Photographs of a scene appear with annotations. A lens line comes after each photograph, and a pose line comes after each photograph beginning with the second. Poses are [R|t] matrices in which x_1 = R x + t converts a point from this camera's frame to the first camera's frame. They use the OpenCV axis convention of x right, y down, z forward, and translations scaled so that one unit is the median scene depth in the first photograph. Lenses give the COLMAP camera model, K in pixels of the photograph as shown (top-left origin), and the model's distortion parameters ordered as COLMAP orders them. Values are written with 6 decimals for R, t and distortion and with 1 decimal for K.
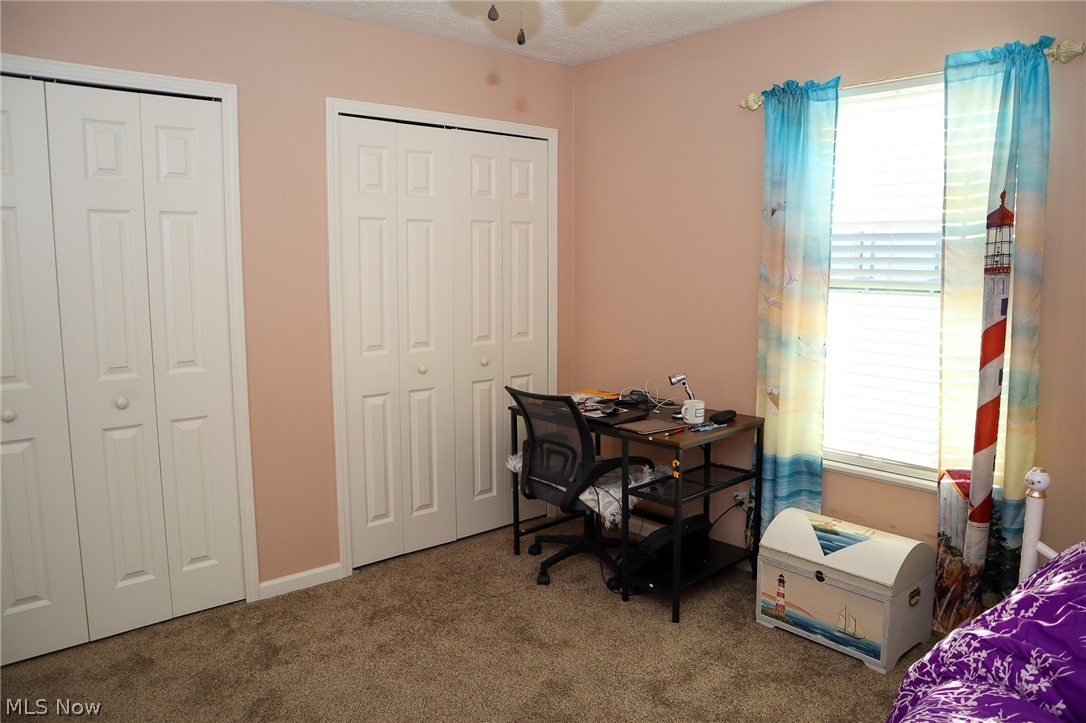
lens RADIAL K [[752.3, 0, 540.0], [0, 752.3, 360.9], [0, 0, 1]] dist [-0.067105, 0.004236]
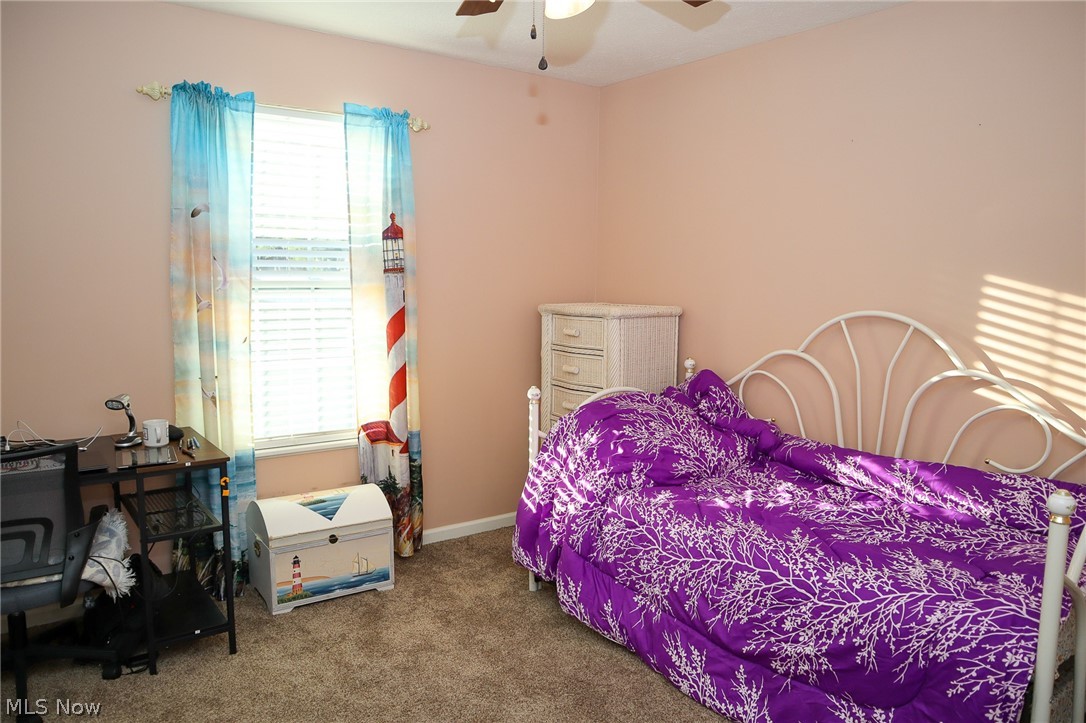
lens RADIAL K [[771.2, 0, 521.0], [0, 771.2, 363.1], [0, 0, 1]] dist [-0.132857, 0.103297]
pose [[0.096529, -0.104079, 0.989874, -0.725438], [0.120619, 0.988411, 0.092163, -0.049157], [-0.987995, 0.110501, 0.107965, 0.562697]]
